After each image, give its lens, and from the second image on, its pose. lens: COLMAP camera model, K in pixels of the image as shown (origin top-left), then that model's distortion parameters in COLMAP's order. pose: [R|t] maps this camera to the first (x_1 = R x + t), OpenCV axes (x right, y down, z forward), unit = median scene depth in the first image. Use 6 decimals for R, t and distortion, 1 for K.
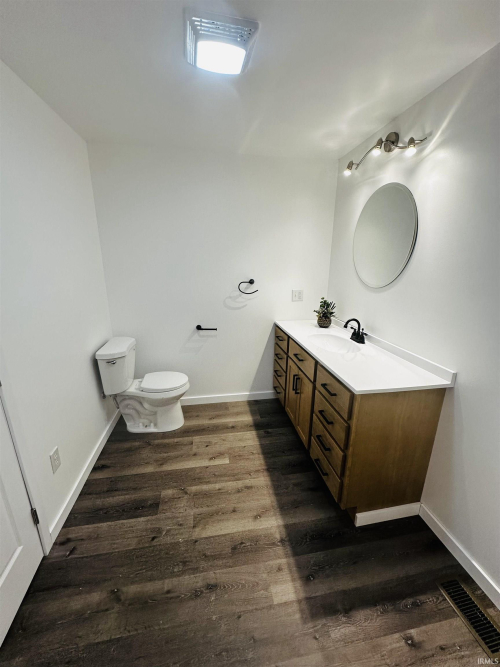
lens RADIAL K [[267.5, 0, 250.0], [0, 267.5, 333.5], [0, 0, 1]] dist [-0.000960, 0.000298]
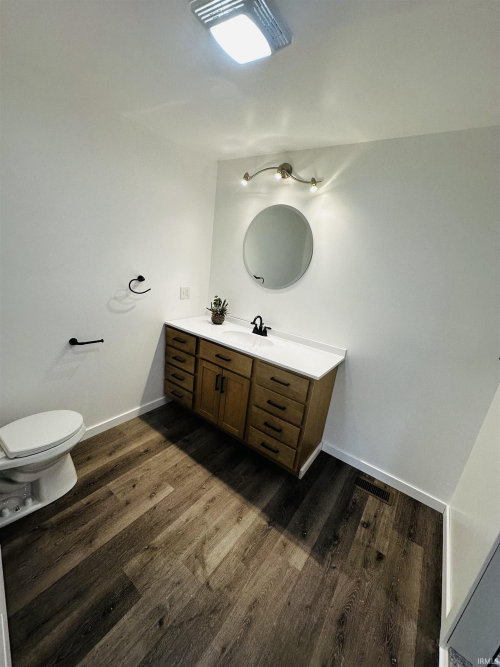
lens RADIAL K [[267.5, 0, 250.0], [0, 267.5, 333.5], [0, 0, 1]] dist [-0.000960, 0.000298]
pose [[0.712511, -0.130399, 0.689437, -0.432938], [0.084996, 0.991384, 0.099668, -0.094959], [-0.696494, -0.012415, 0.717455, 0.188085]]
